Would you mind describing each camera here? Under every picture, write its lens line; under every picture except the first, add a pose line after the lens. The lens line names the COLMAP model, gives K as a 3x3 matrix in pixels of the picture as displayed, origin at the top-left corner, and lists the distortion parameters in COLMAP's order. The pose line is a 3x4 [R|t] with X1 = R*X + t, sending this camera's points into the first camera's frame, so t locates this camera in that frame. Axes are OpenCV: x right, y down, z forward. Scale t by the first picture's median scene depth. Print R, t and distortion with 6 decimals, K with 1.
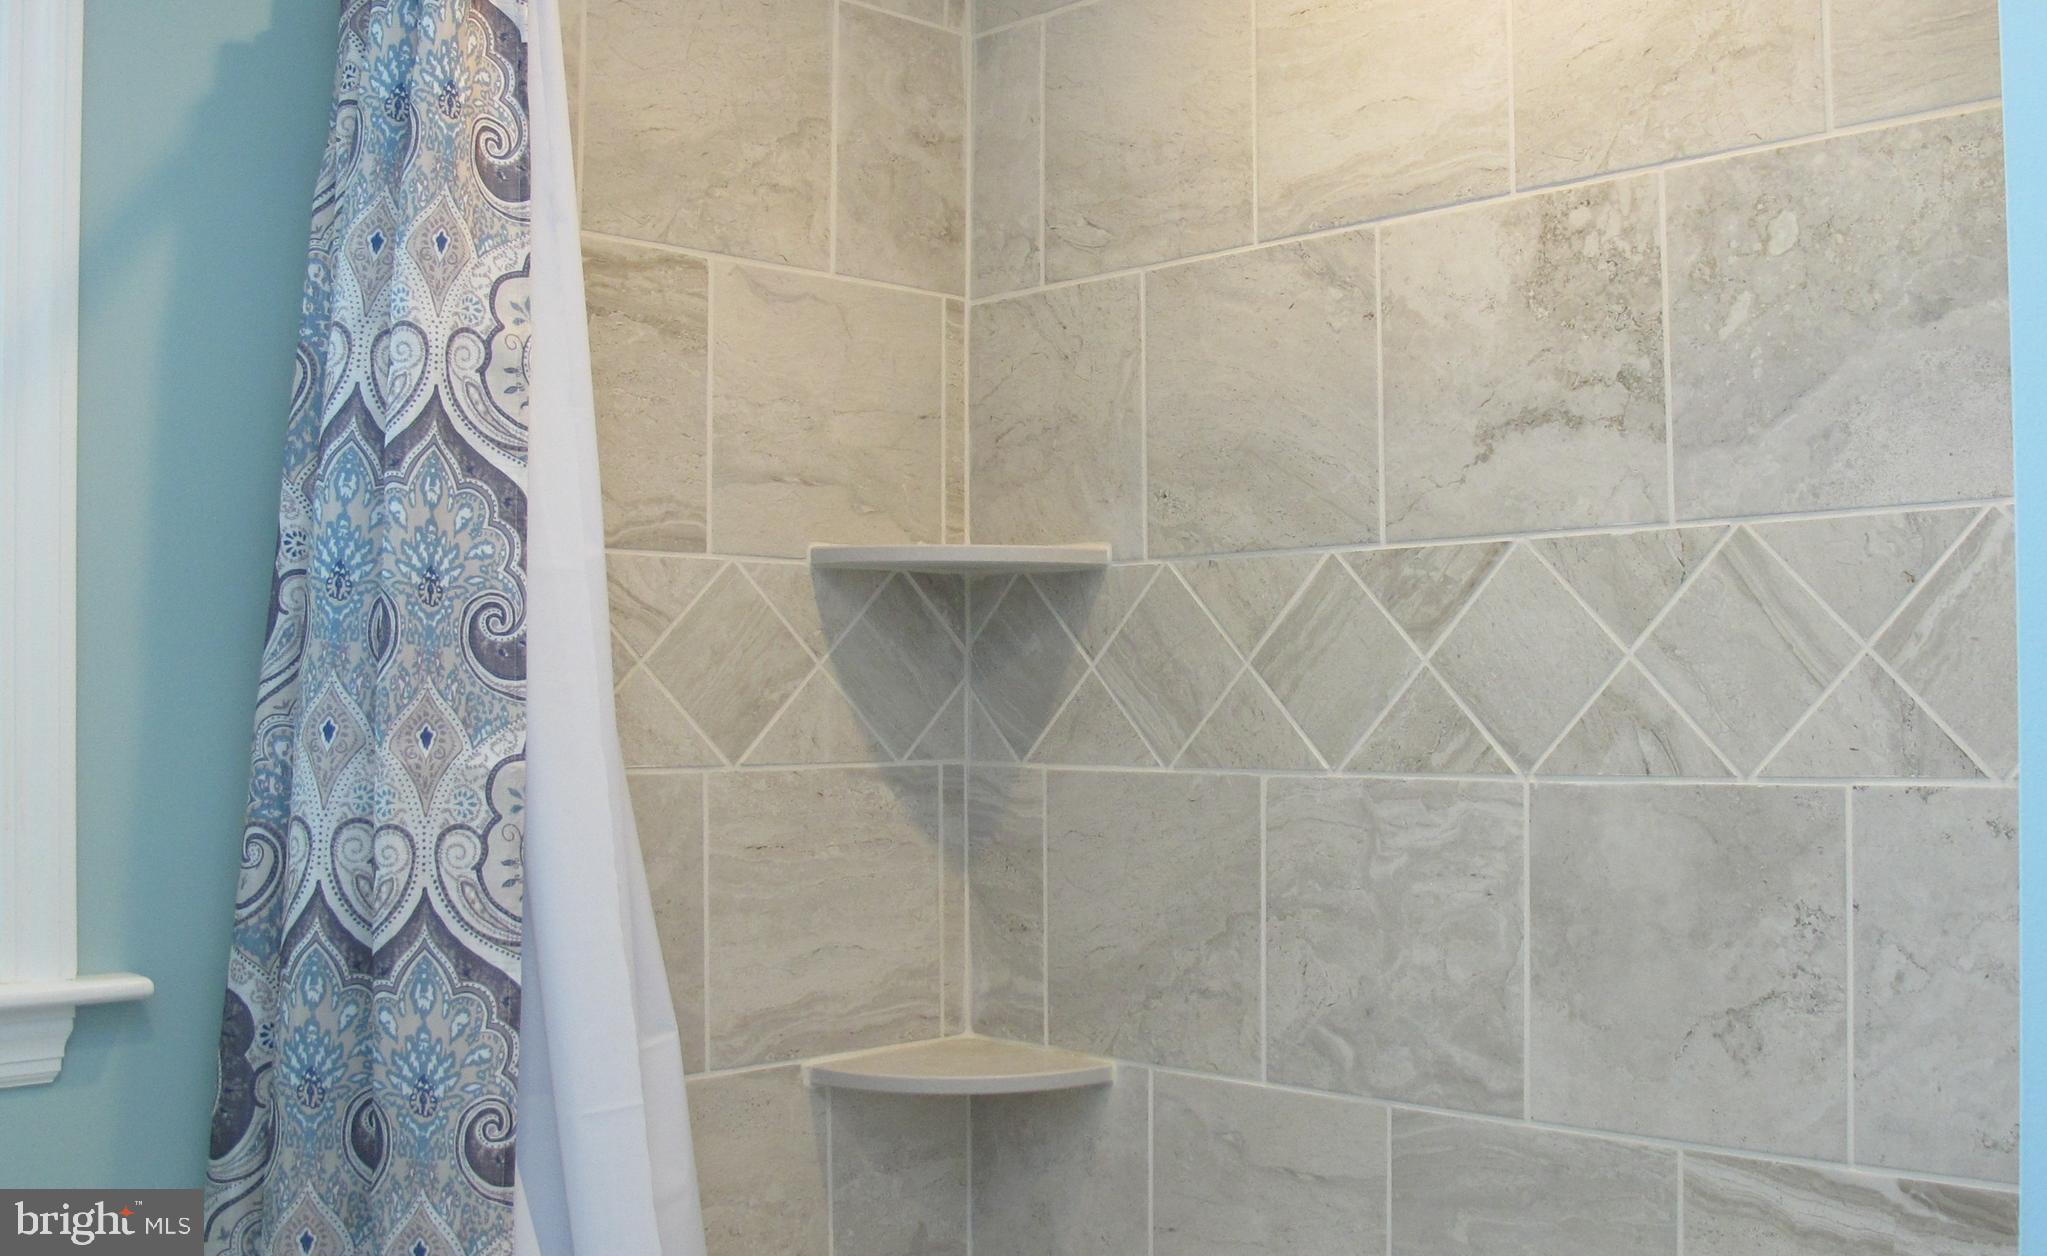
lens RADIAL K [[1903.3, 0, 1024.1], [0, 1903.3, 623.3], [0, 0, 1]] dist [-0.061342, 0.000000]
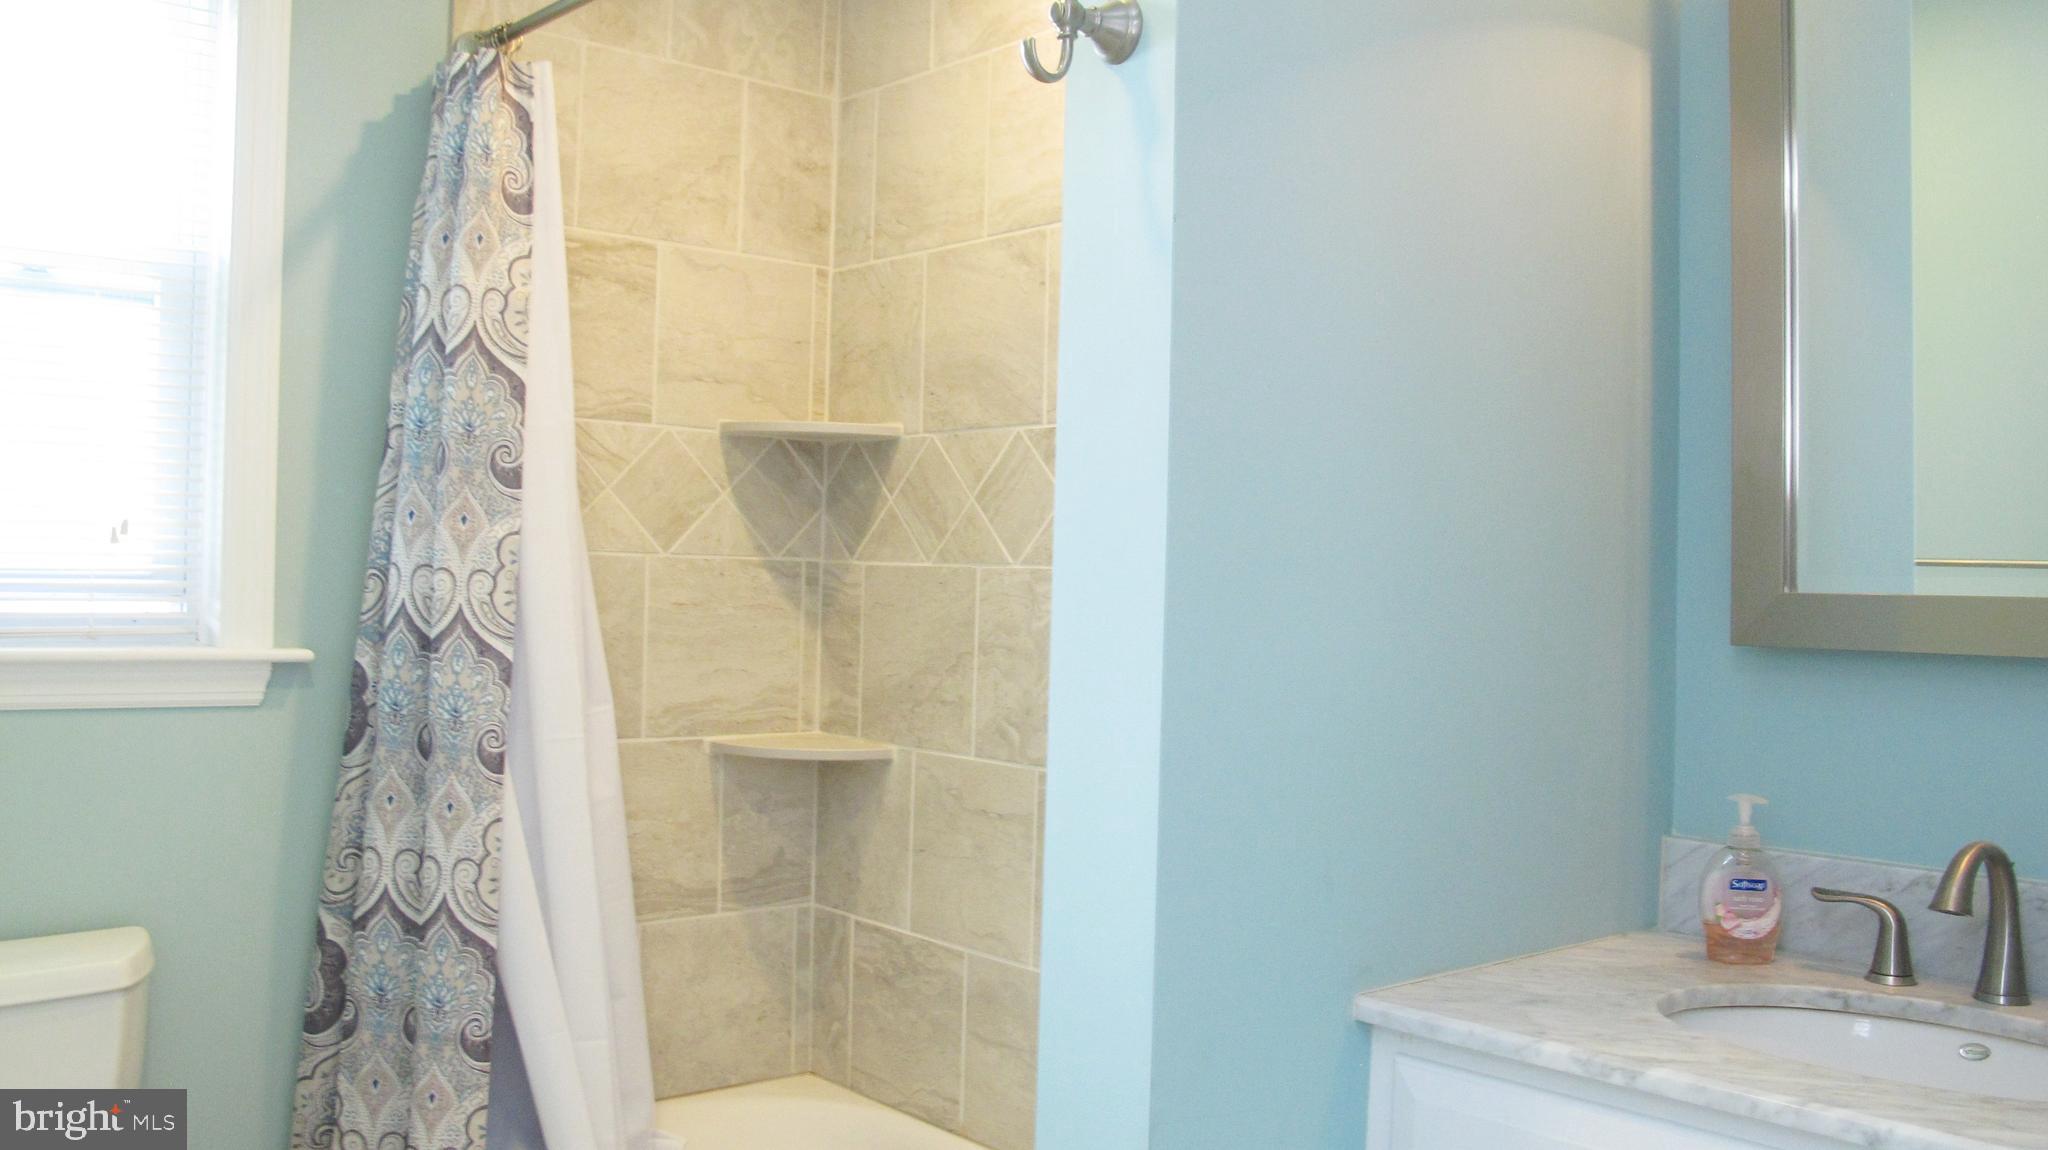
lens RADIAL K [[1811.8, 0, 1022.0], [0, 1811.8, 577.8], [0, 0, 1]] dist [-0.061330, 0.010005]
pose [[0.992307, 0.030503, -0.119983, 0.349007], [-0.027985, 0.999352, 0.022615, 0.053291], [0.120595, -0.019083, 0.992518, -0.525854]]
